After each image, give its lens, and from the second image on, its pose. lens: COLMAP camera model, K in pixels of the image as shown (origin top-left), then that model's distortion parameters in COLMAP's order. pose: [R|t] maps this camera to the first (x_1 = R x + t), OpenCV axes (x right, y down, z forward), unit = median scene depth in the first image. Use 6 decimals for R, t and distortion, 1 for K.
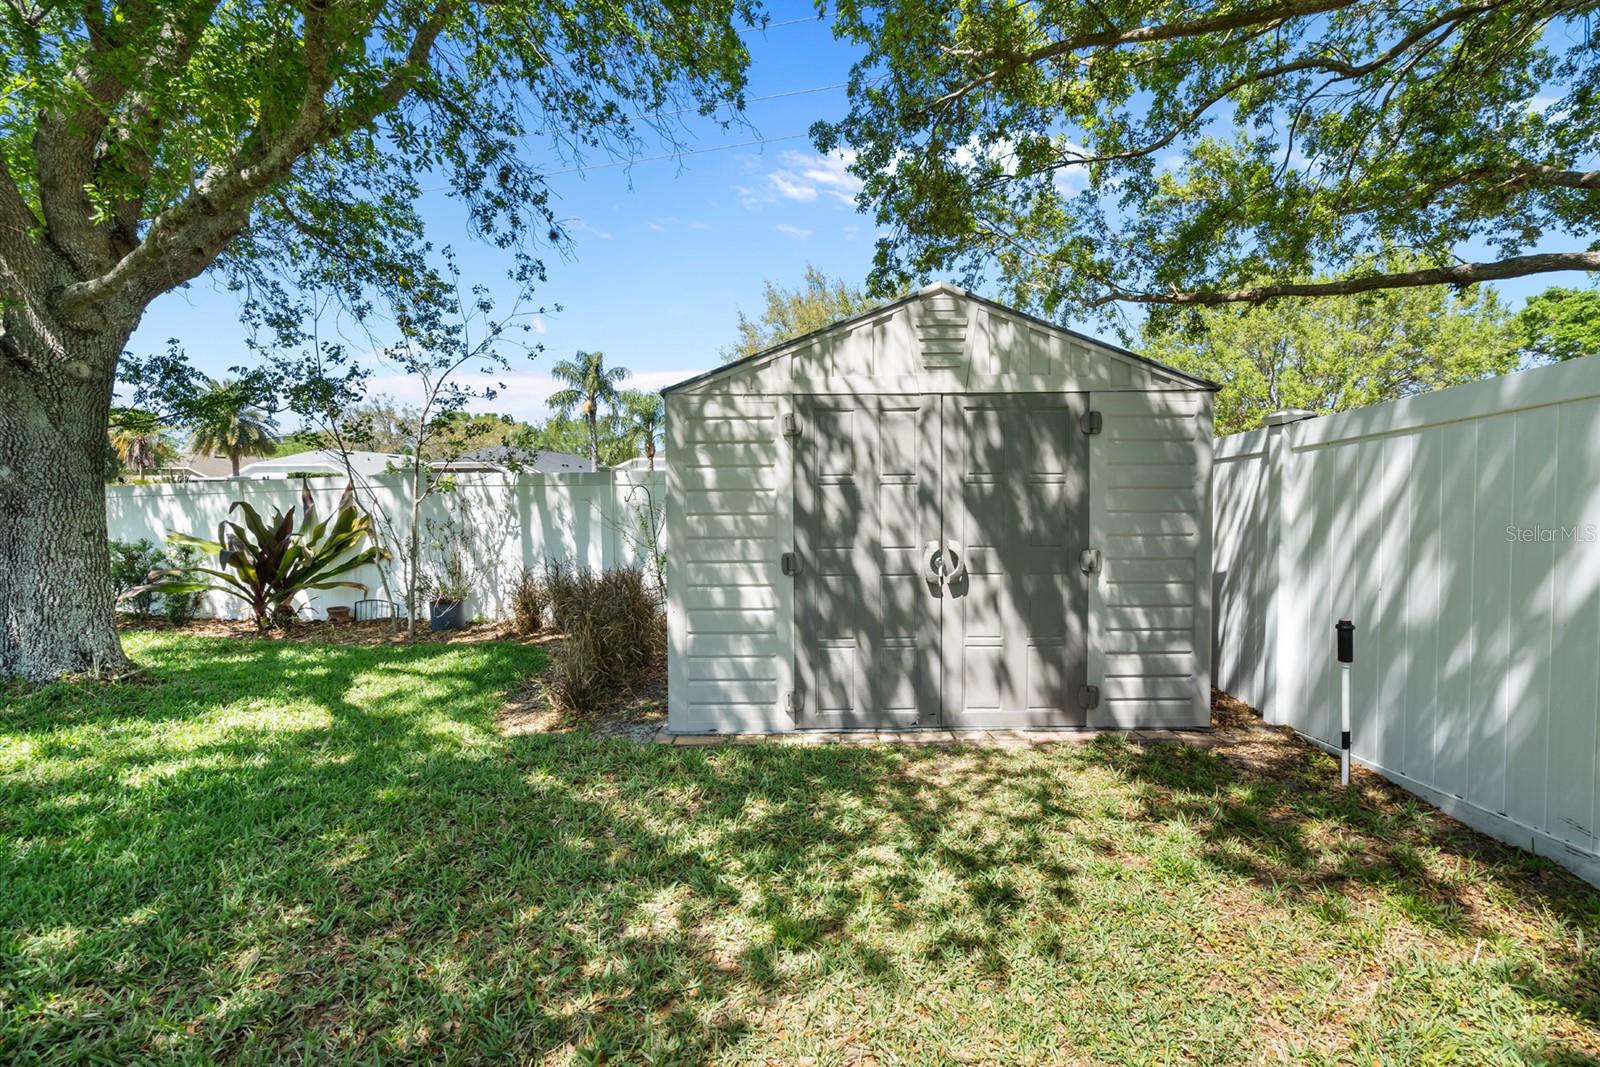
lens RADIAL K [[730.9, 0, 799.0], [0, 730.9, 525.2], [0, 0, 1]] dist [-0.003040, 0.001907]
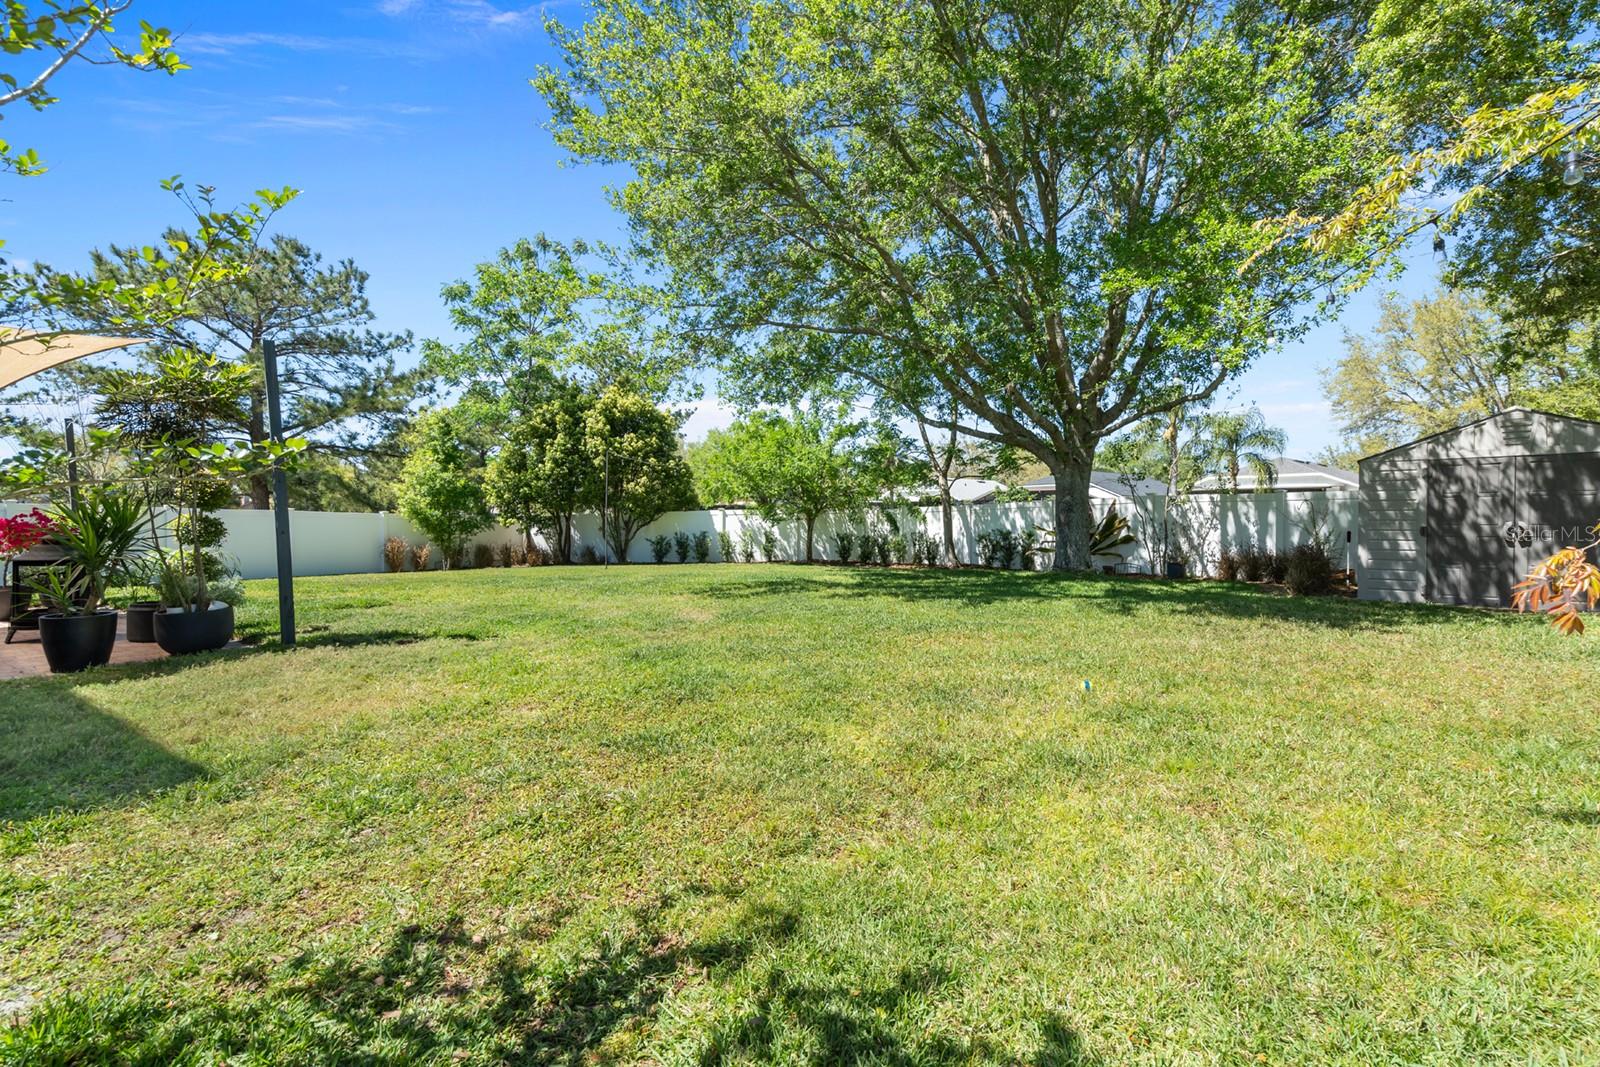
lens RADIAL K [[730.9, 0, 807.9], [0, 730.9, 534.8], [0, 0, 1]] dist [-0.003040, 0.001907]
pose [[0.774912, 0.013027, -0.631935, -0.068171], [-0.020657, 0.999775, -0.004720, 0.115575], [0.631732, 0.016712, 0.775007, -2.078660]]
